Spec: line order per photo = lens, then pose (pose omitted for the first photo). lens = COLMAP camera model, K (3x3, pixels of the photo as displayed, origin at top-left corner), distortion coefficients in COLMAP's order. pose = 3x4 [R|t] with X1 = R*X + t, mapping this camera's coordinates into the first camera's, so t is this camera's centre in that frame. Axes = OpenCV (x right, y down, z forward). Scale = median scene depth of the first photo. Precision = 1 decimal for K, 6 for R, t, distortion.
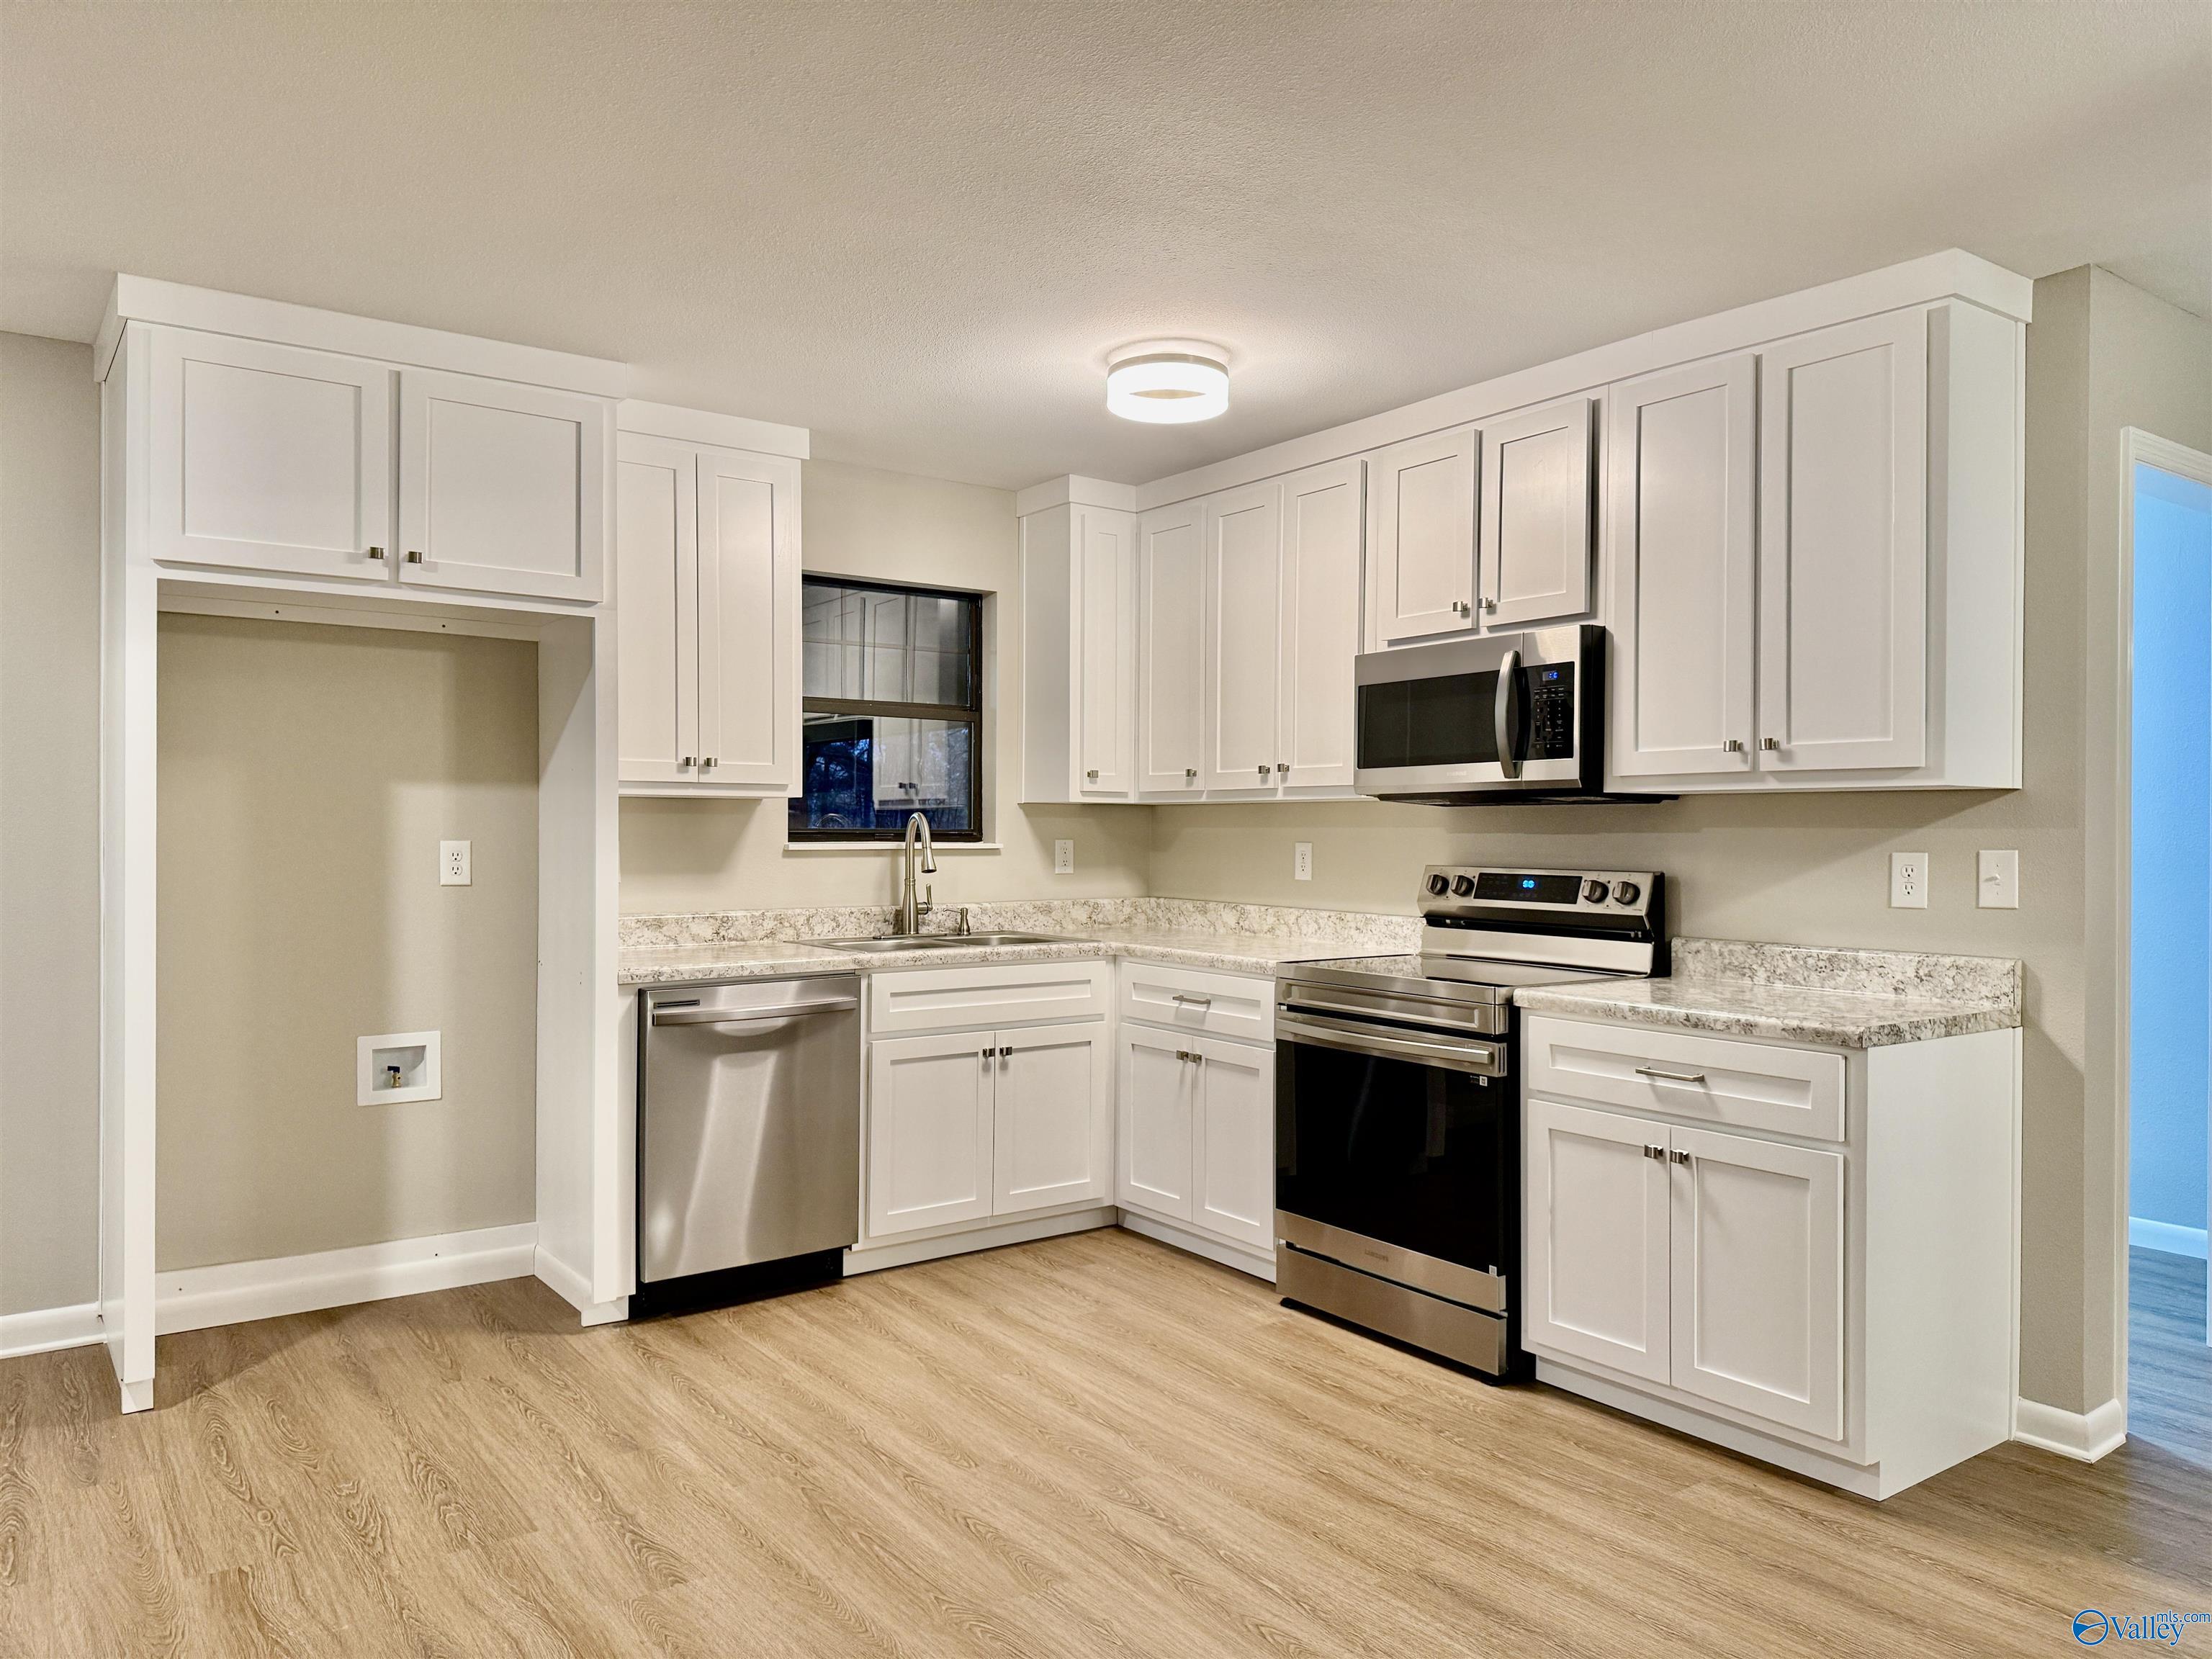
lens RADIAL K [[1542.3, 0, 1106.8], [0, 1542.3, 841.1], [0, 0, 1]] dist [0.043764, -0.045618]
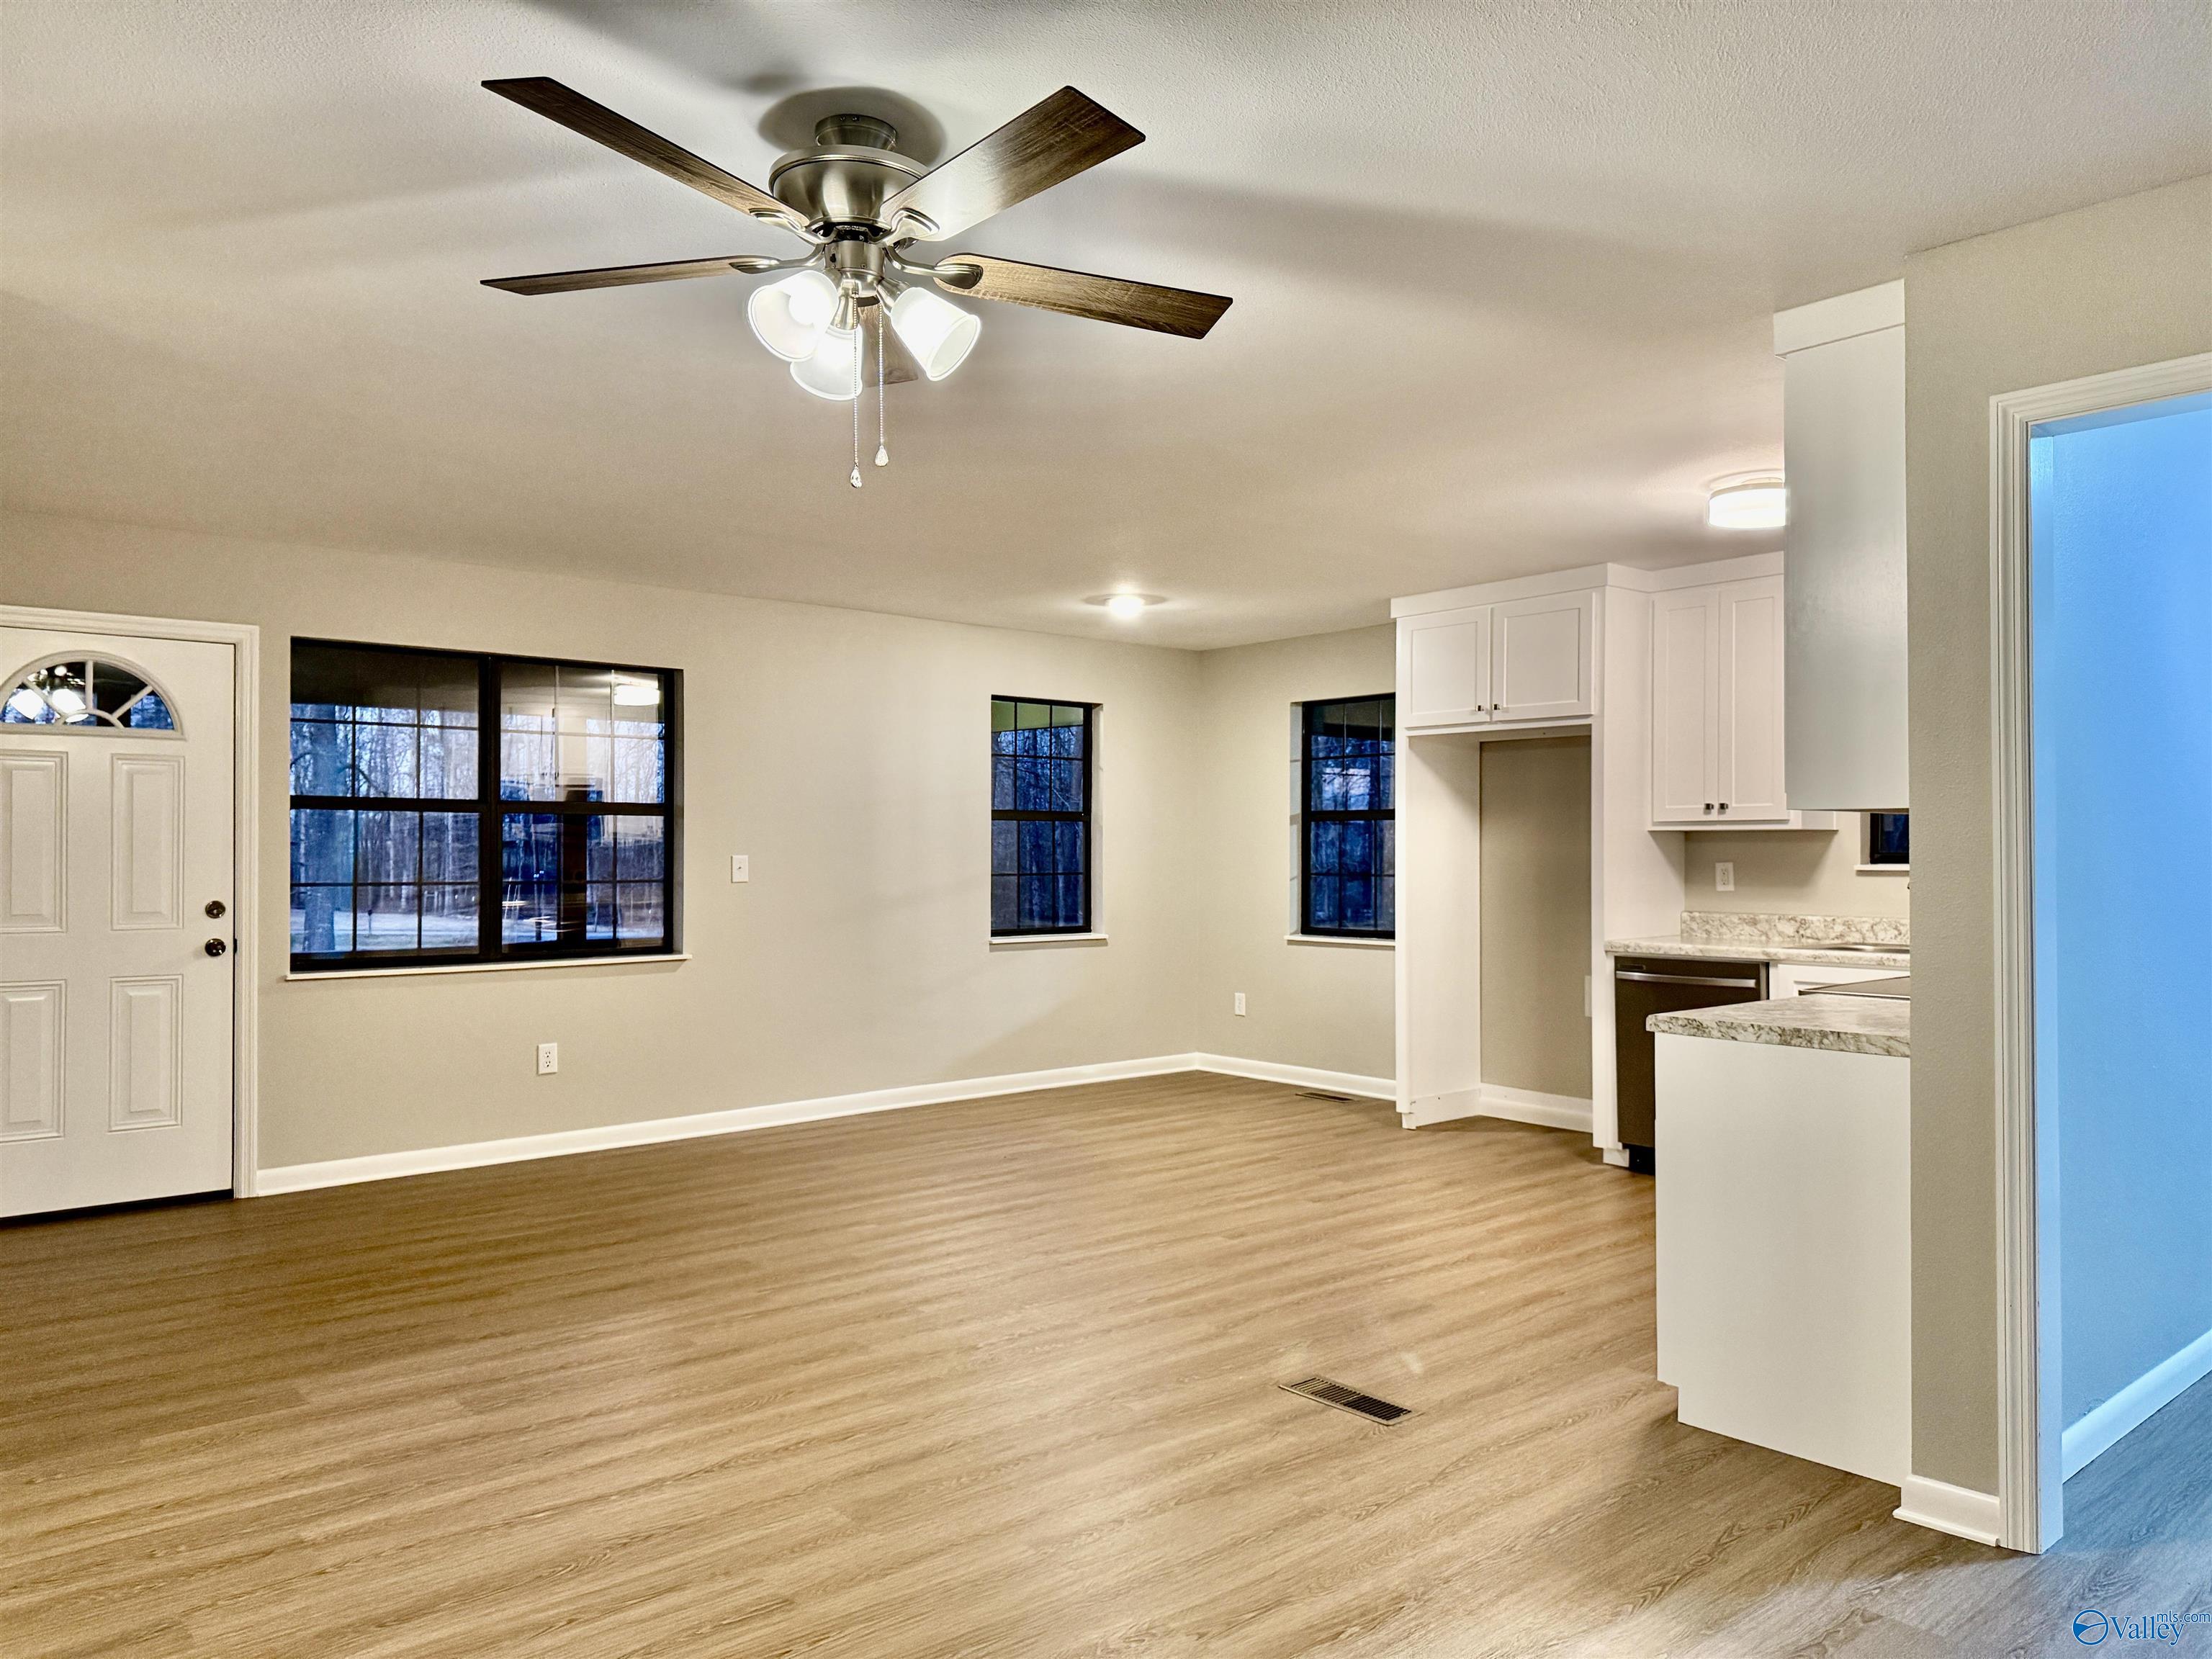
lens RADIAL K [[1542.3, 0, 1104.7], [0, 1542.3, 829.1], [0, 0, 1]] dist [0.043764, -0.045618]
pose [[0.084000, -0.016416, -0.996331, 1.332242], [-0.007092, 0.999829, -0.017072, -0.002283], [0.996441, 0.008500, 0.083869, 0.376937]]
